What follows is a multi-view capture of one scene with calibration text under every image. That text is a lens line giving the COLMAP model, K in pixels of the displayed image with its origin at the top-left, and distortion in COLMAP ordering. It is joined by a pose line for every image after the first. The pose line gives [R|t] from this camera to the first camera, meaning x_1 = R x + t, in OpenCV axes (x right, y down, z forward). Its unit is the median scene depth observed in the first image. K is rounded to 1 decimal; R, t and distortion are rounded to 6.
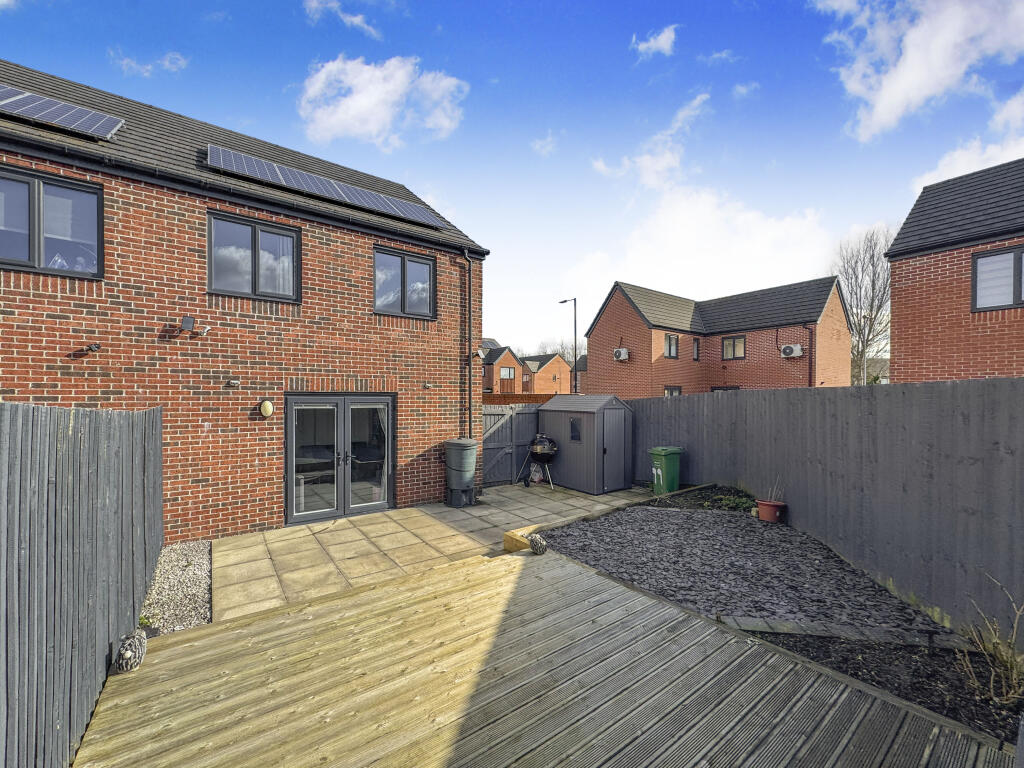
lens RADIAL K [[412.4, 0, 510.2], [0, 412.4, 393.4], [0, 0, 1]] dist [-0.001264, 0.000789]
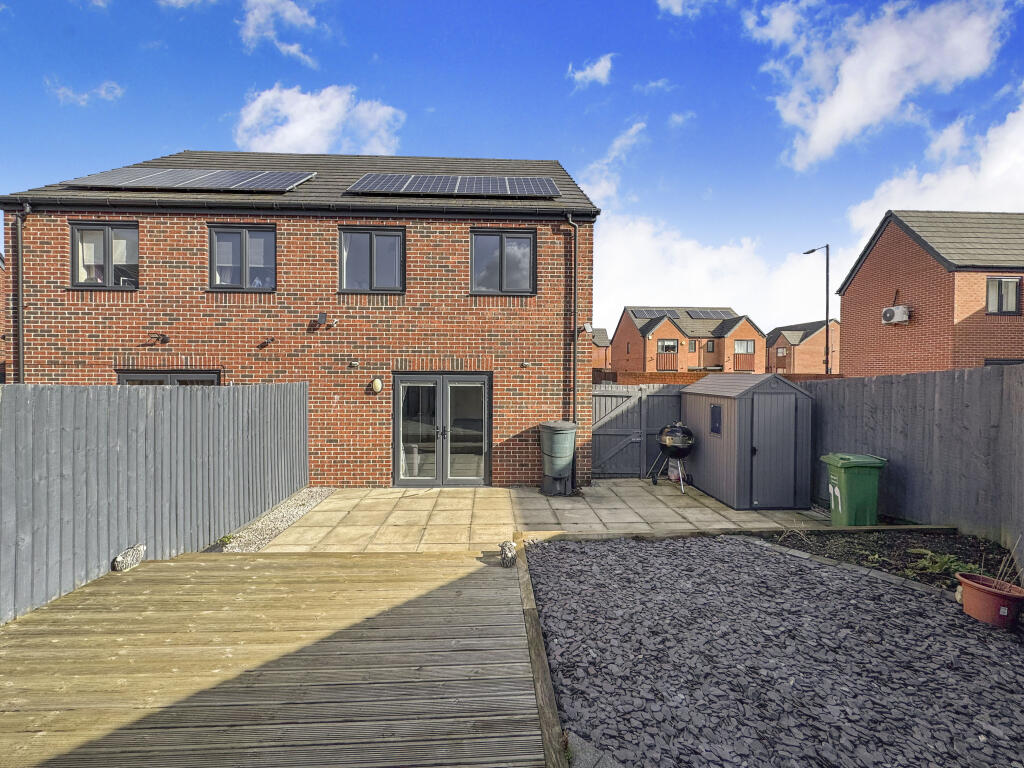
lens RADIAL K [[412.4, 0, 511.2], [0, 412.4, 373.6], [0, 0, 1]] dist [-0.001264, 0.000789]
pose [[0.834680, 0.001793, -0.550733, 0.355309], [0.001503, 0.999984, 0.005533, -0.002332], [0.550734, -0.005446, 0.834663, 0.207823]]
